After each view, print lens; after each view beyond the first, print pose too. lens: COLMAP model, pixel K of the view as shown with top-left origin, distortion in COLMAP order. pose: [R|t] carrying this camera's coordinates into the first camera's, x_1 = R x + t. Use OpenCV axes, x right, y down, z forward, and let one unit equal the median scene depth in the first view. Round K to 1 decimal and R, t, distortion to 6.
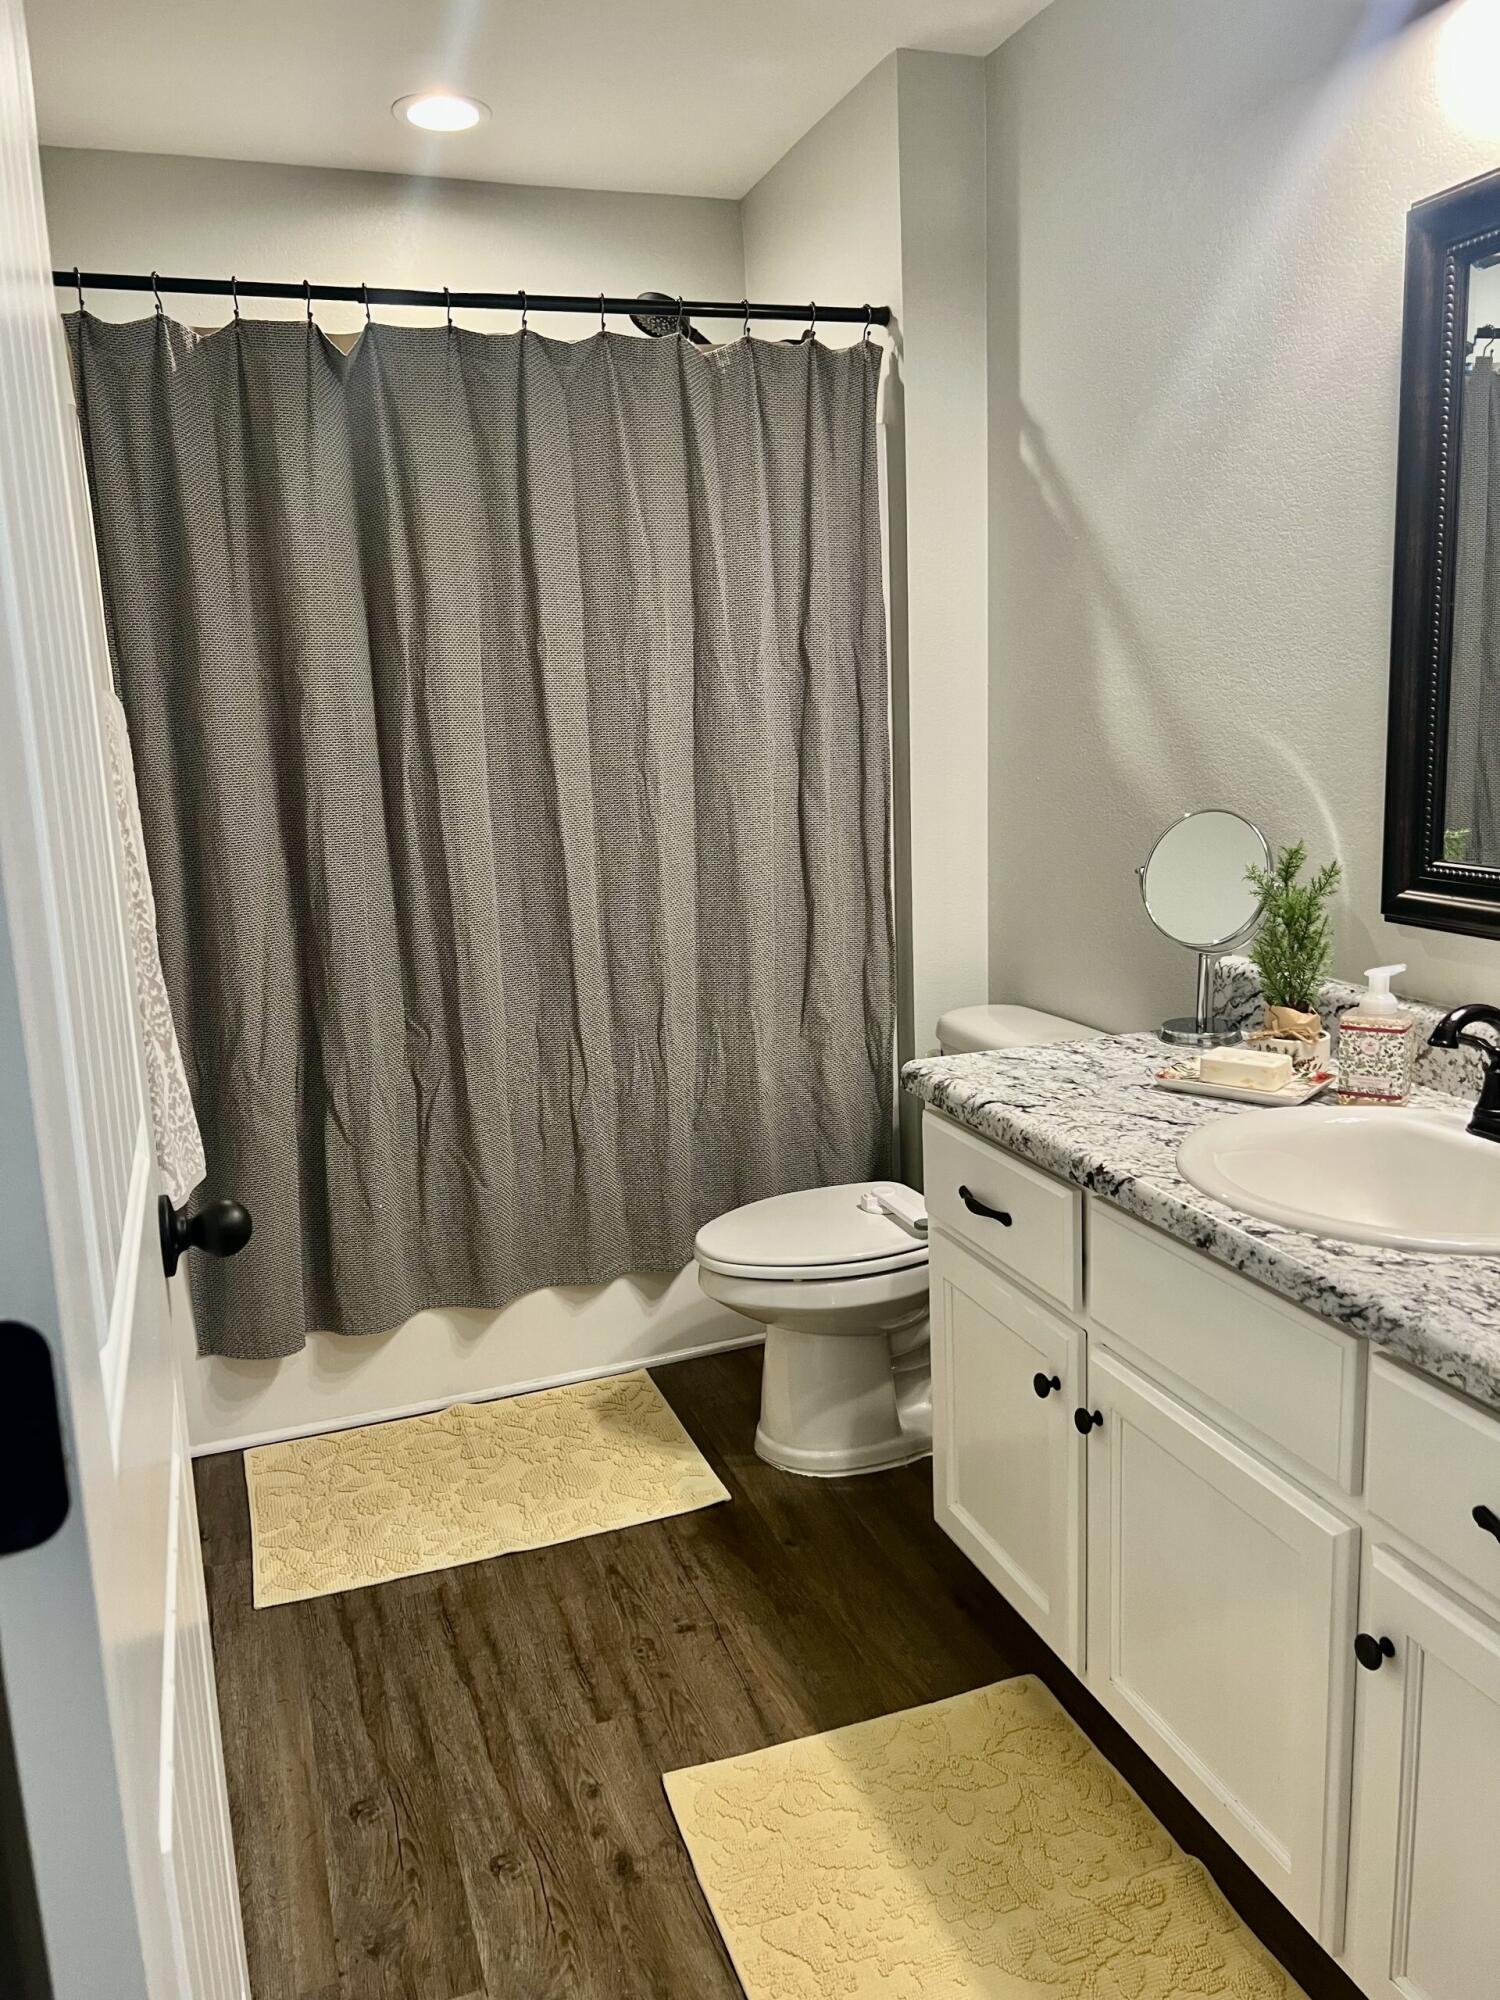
lens RADIAL K [[1508.9, 0, 758.7], [0, 1508.9, 983.3], [0, 0, 1]] dist [0.013762, -0.006704]
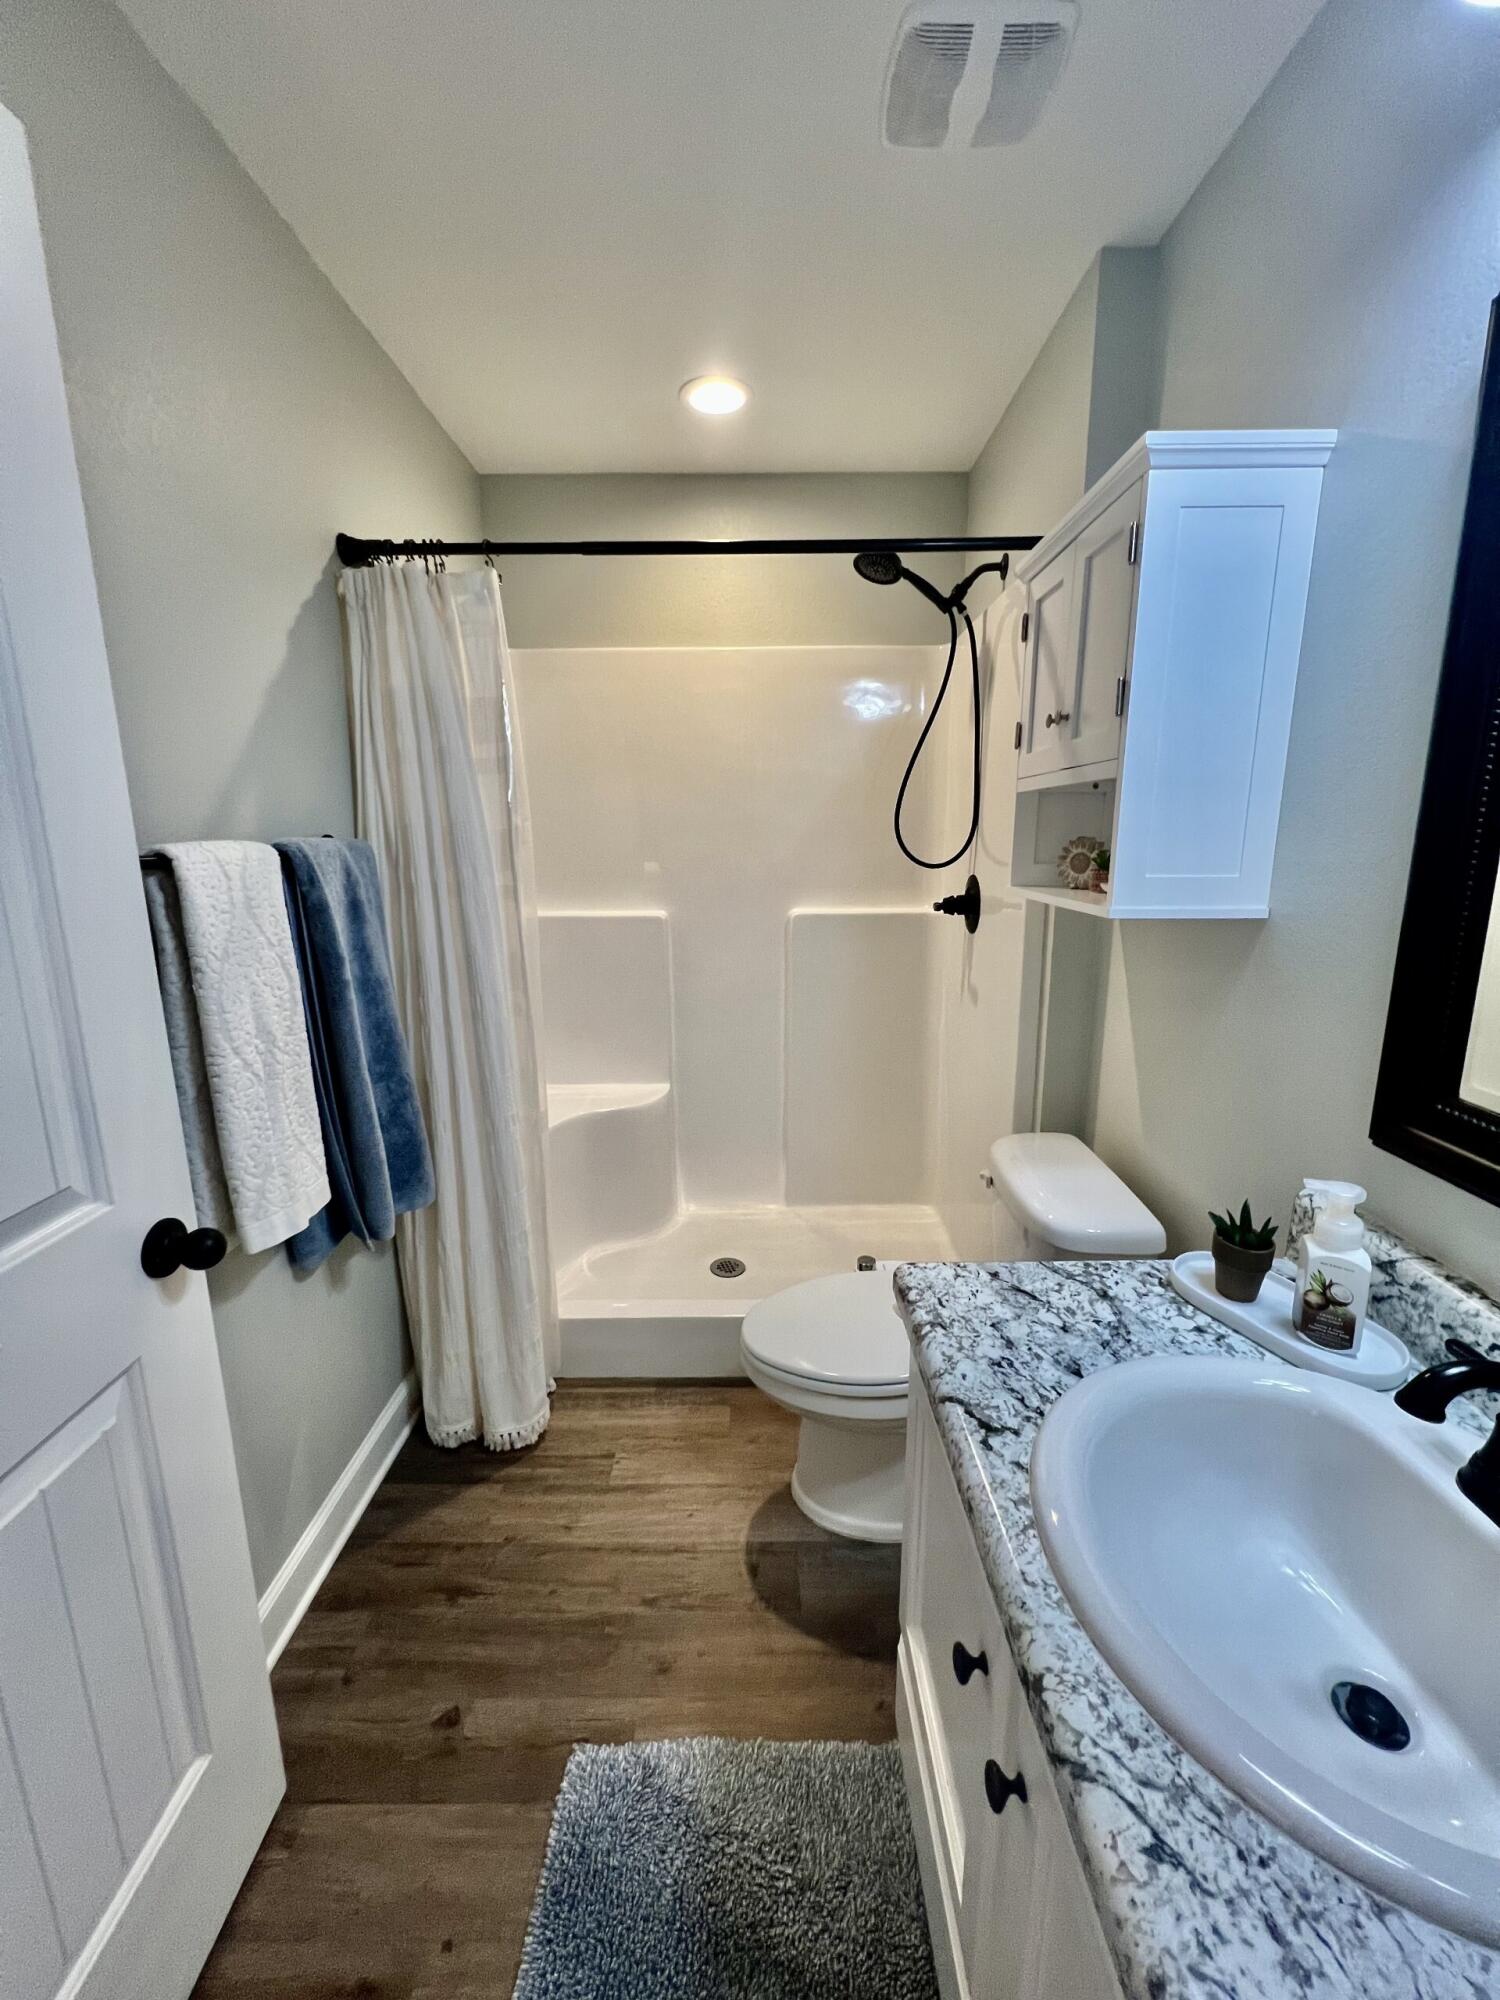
lens RADIAL K [[792.9, 0, 754.3], [0, 792.9, 998.5], [0, 0, 1]] dist [-0.000332, -0.000065]
pose [[0.943074, 0.097170, -0.318071, 0.201022], [-0.088525, 0.995207, 0.041558, -0.168750], [0.320584, -0.011036, 0.947156, 0.687357]]
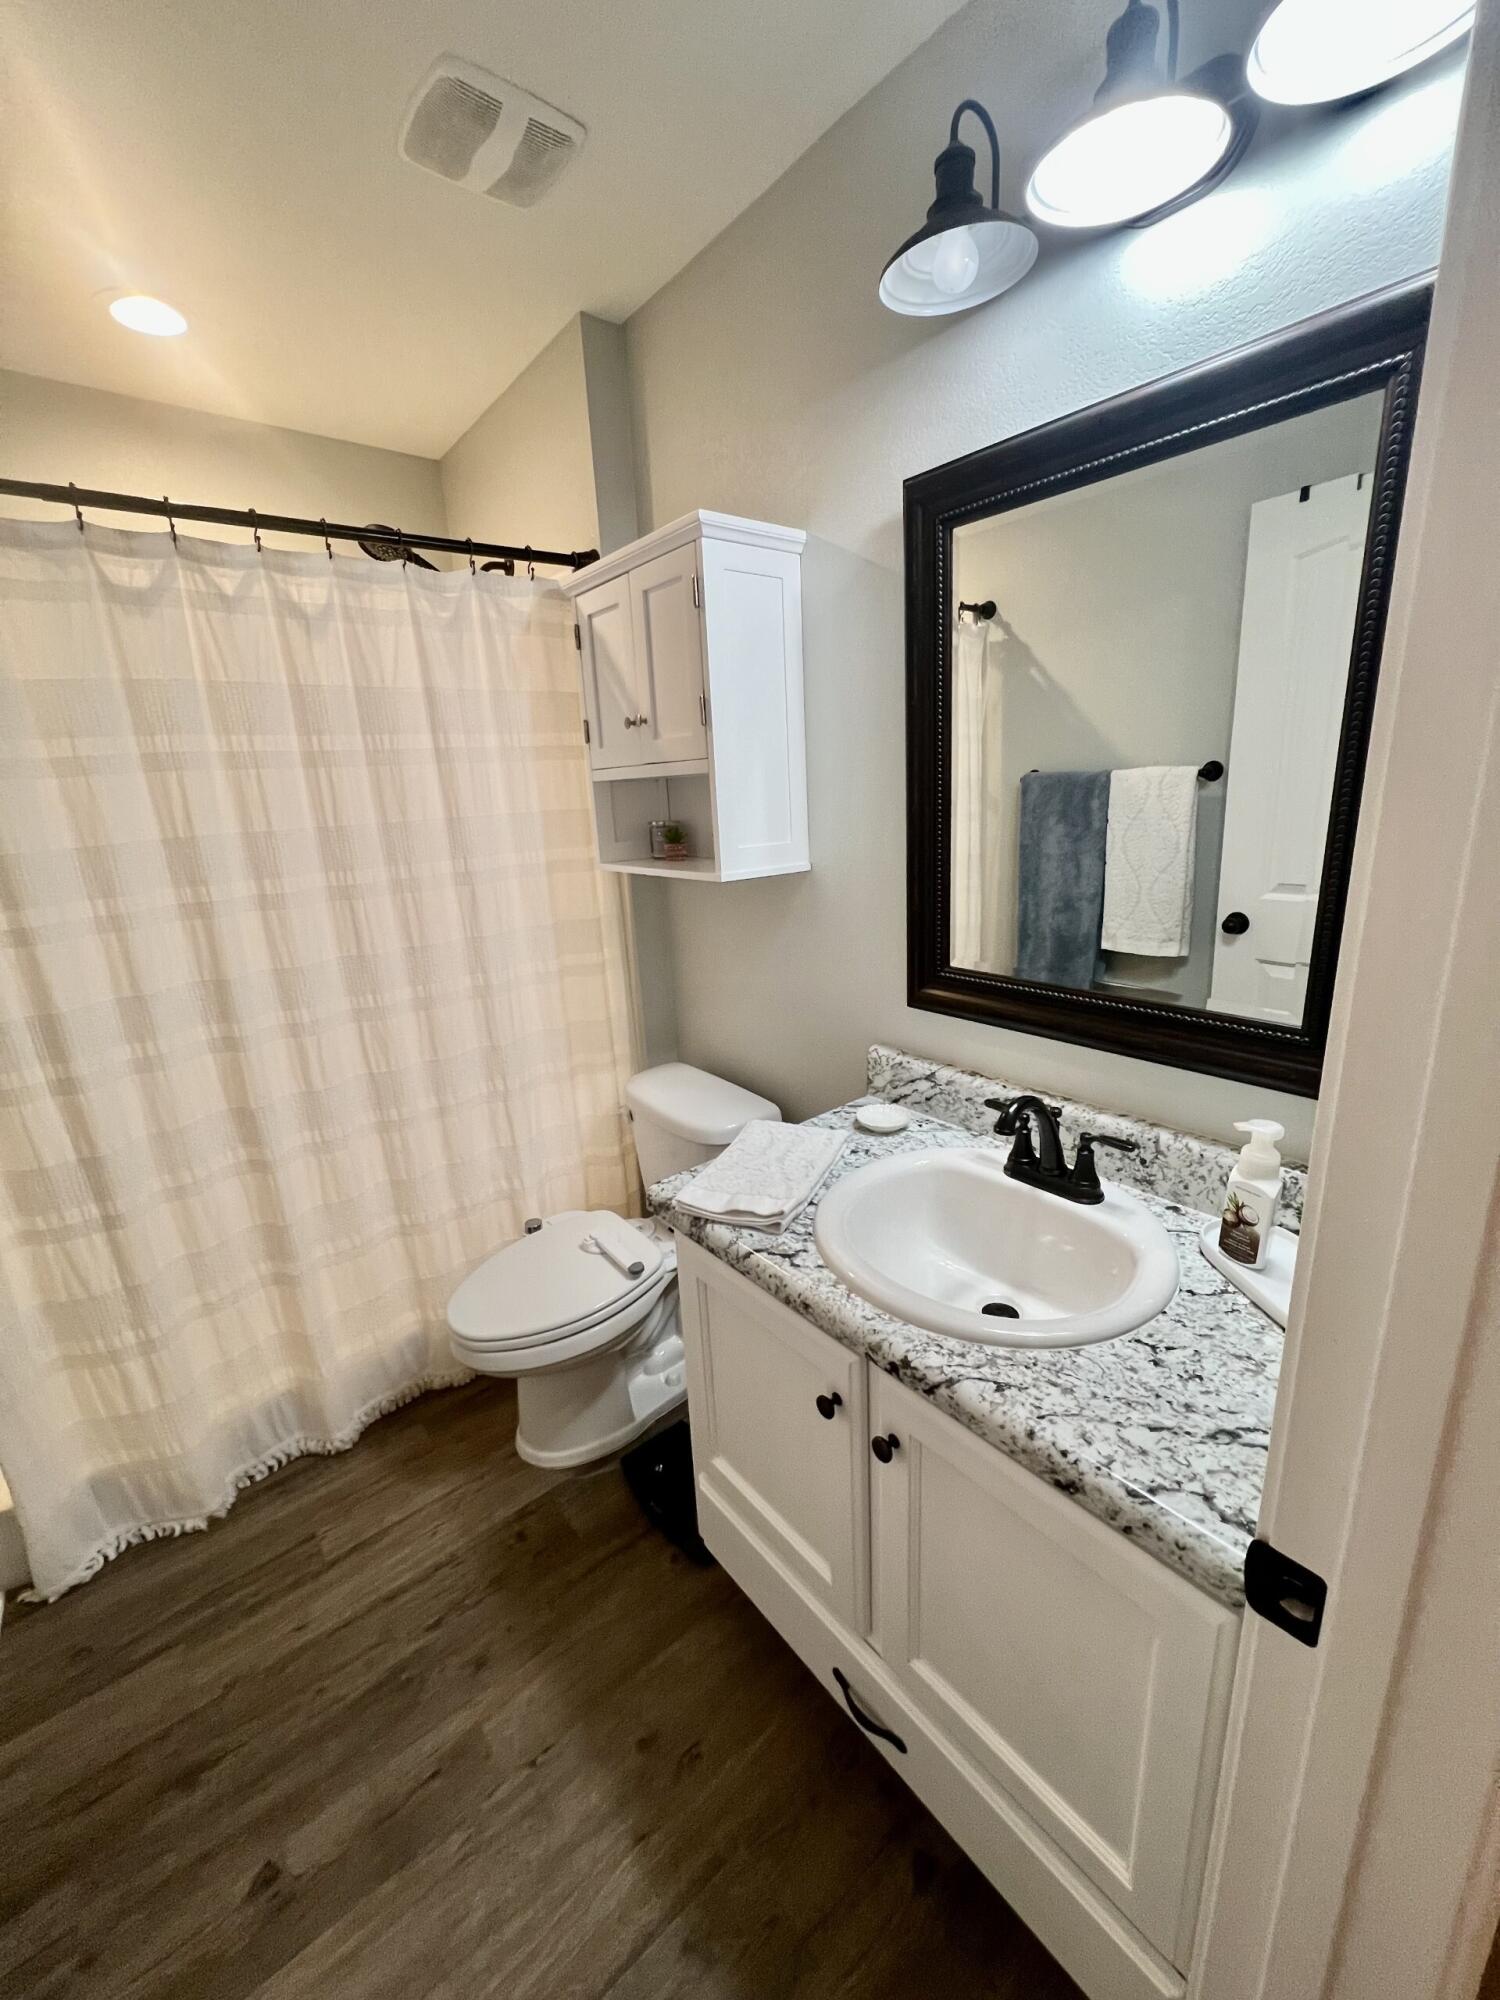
lens RADIAL K [[791.2, 0, 750.4], [0, 791.2, 993.4], [0, 0, 1]] dist [-0.000288, 0.000030]
pose [[0.939709, -0.096302, 0.328134, -0.019009], [0.078195, 0.994618, 0.067971, -0.169900], [-0.332914, -0.038214, 0.942182, 0.577514]]
